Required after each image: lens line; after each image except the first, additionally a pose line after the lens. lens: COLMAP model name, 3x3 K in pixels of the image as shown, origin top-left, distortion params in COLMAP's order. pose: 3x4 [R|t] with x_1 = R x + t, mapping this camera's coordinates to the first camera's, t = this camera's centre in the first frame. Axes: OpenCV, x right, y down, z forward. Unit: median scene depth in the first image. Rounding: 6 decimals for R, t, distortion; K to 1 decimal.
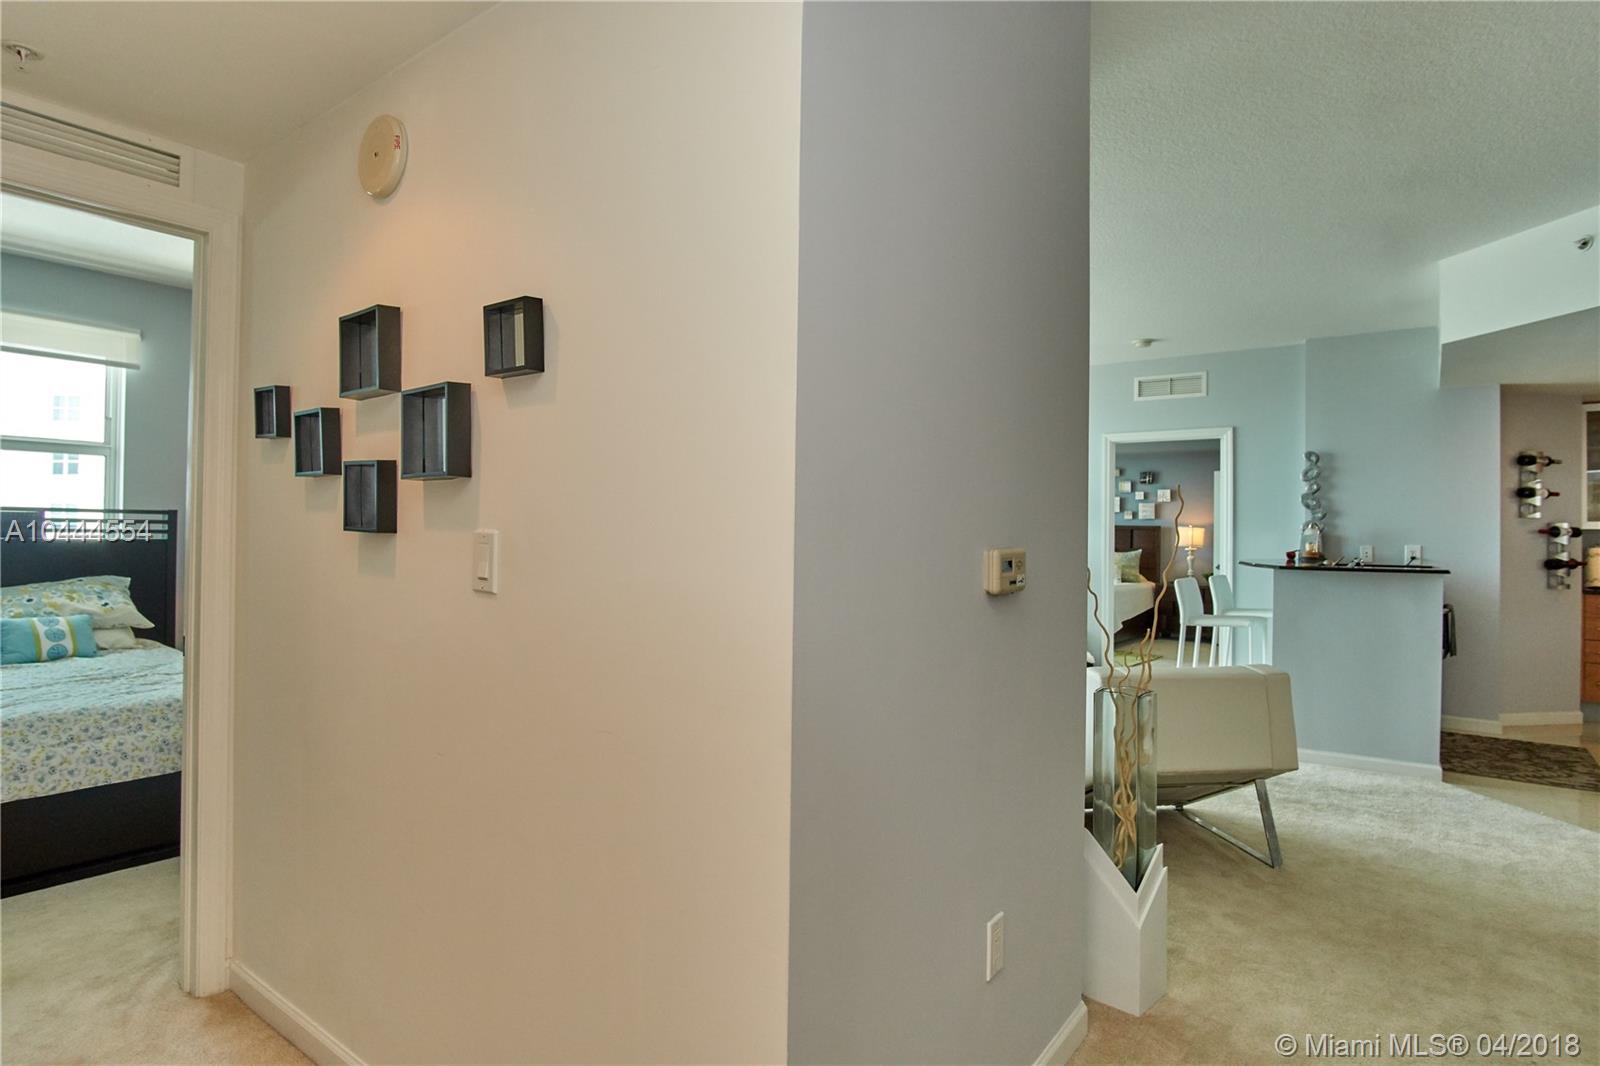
lens RADIAL K [[853.6, 0, 796.7], [0, 853.6, 525.4], [0, 0, 1]] dist [-0.033957, 0.009503]
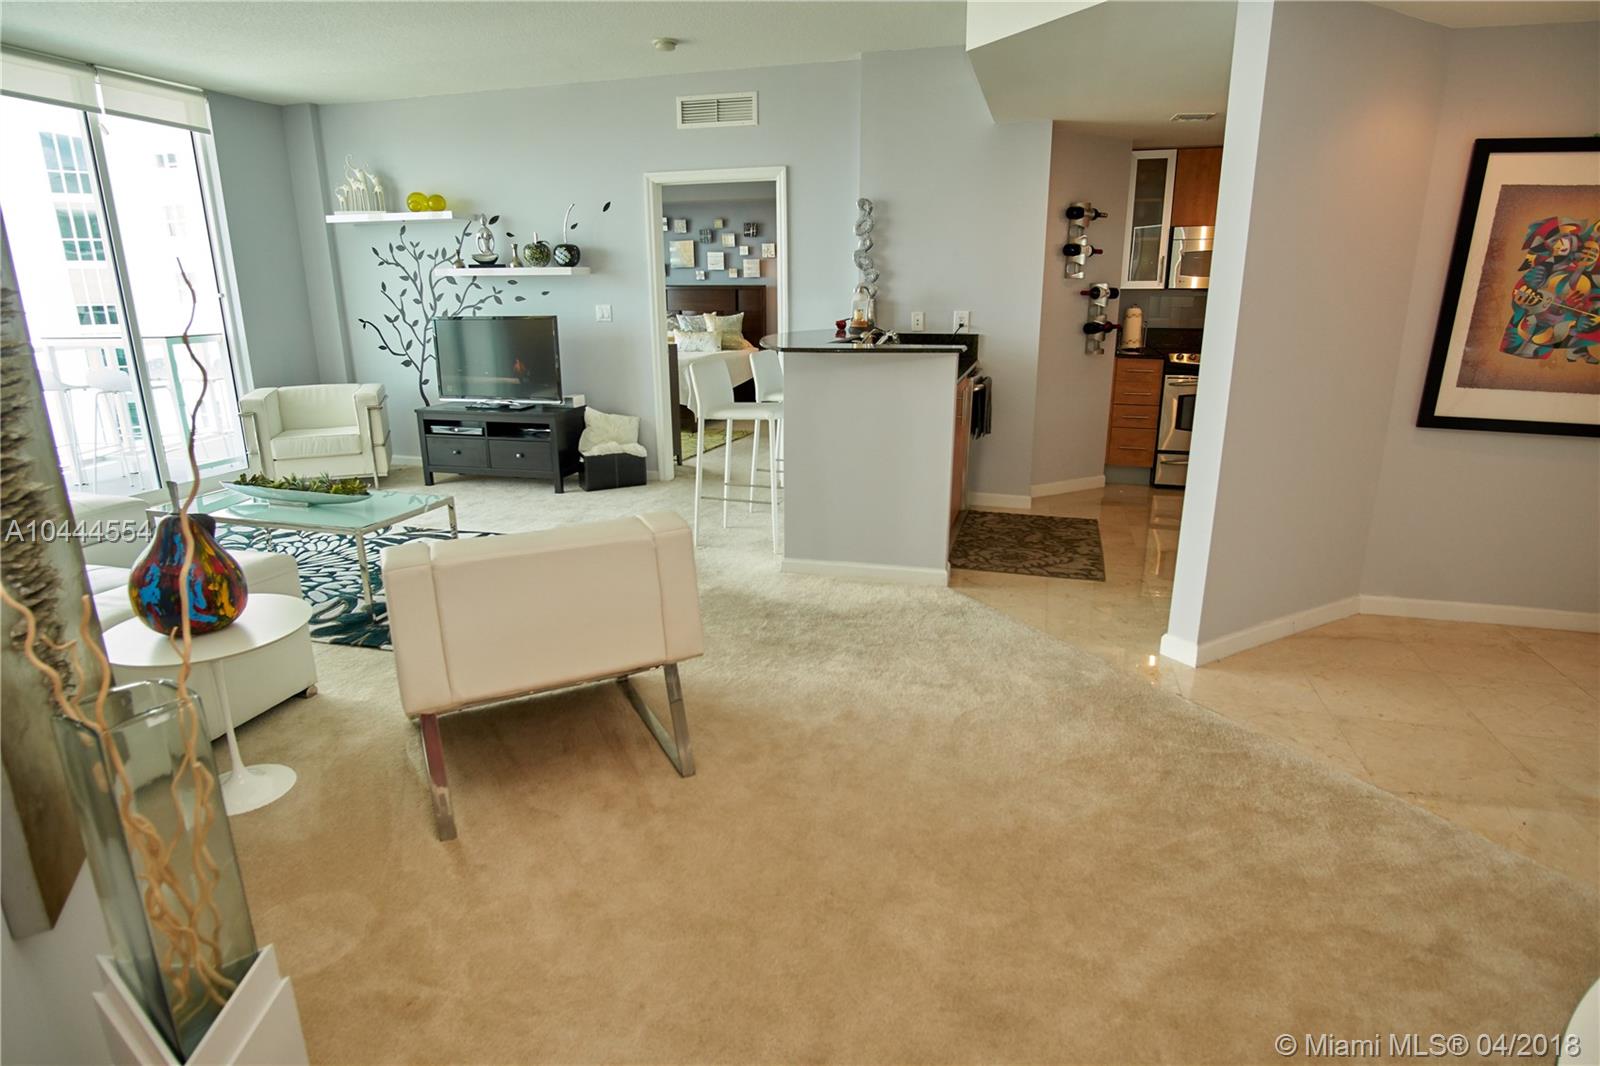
lens RADIAL K [[853.6, 0, 796.7], [0, 853.6, 525.4], [0, 0, 1]] dist [-0.033957, 0.009503]
pose [[0.936498, -0.110407, 0.332839, 0.239840], [0.013820, 0.960027, 0.279567, -0.012809], [-0.350400, -0.257215, 0.900589, 0.183764]]
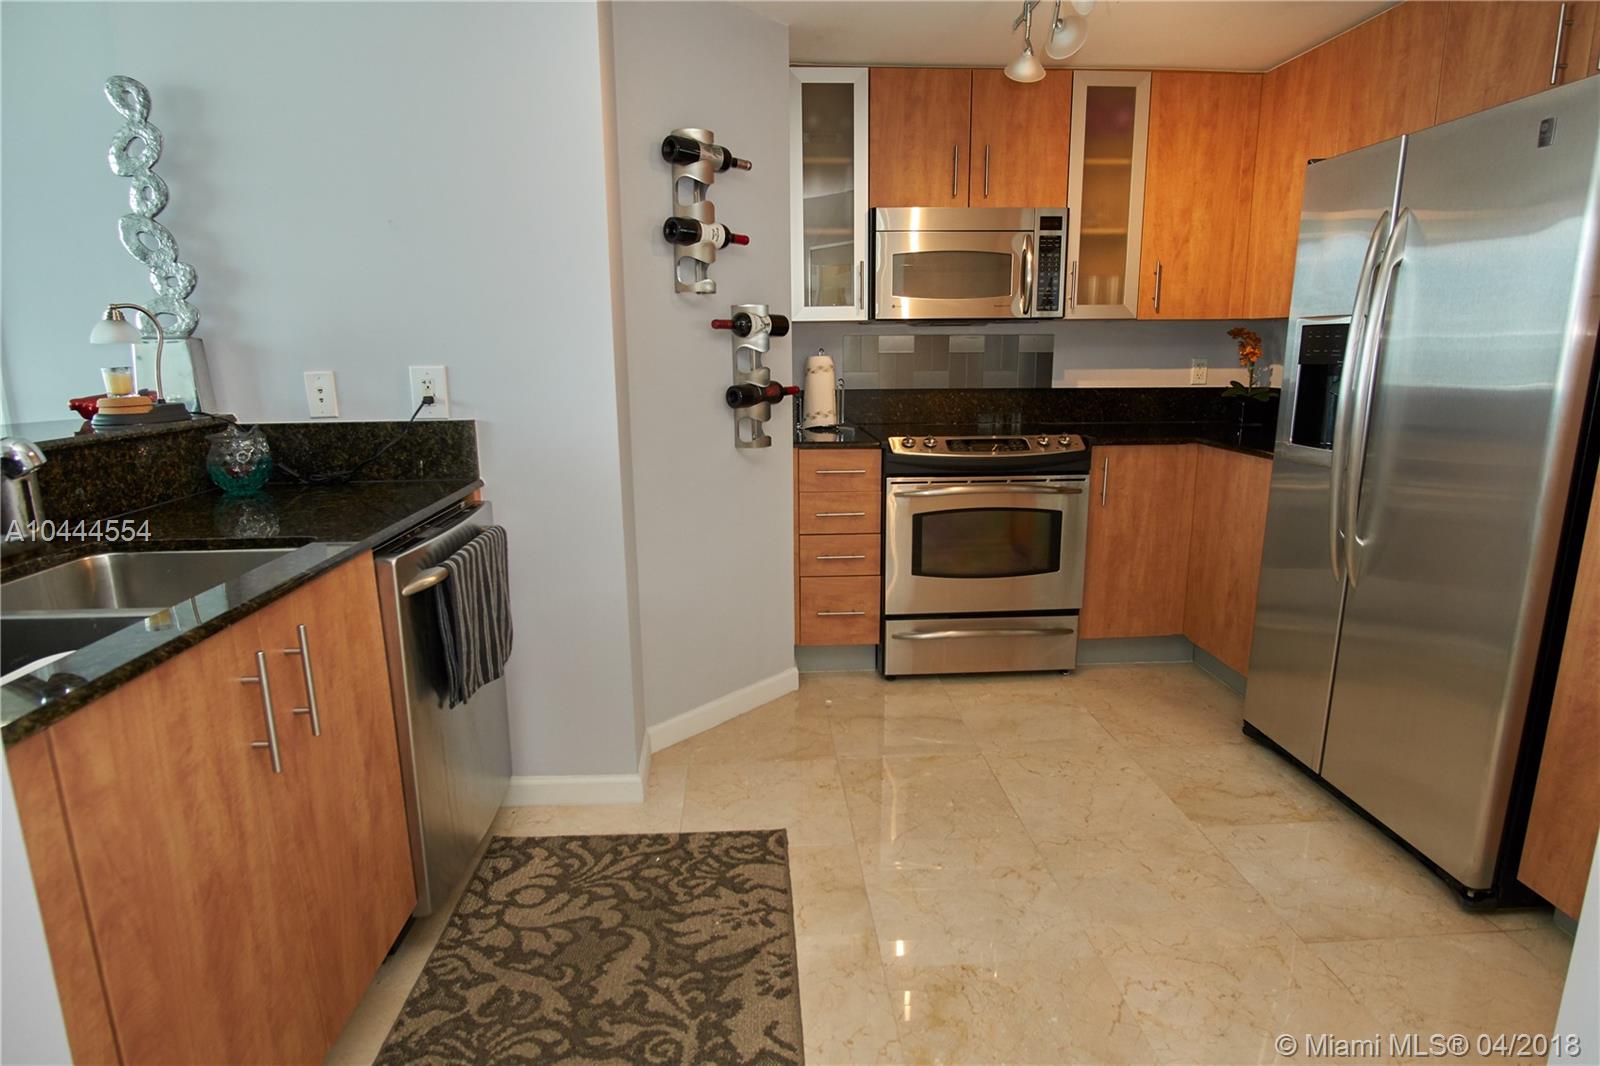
lens RADIAL K [[853.6, 0, 796.7], [0, 853.6, 525.4], [0, 0, 1]] dist [-0.033957, 0.009503]
pose [[0.763104, -0.151870, 0.628178, 0.612705], [0.012812, 0.975361, 0.220242, 0.012528], [-0.646148, -0.160020, 0.746248, 0.606245]]
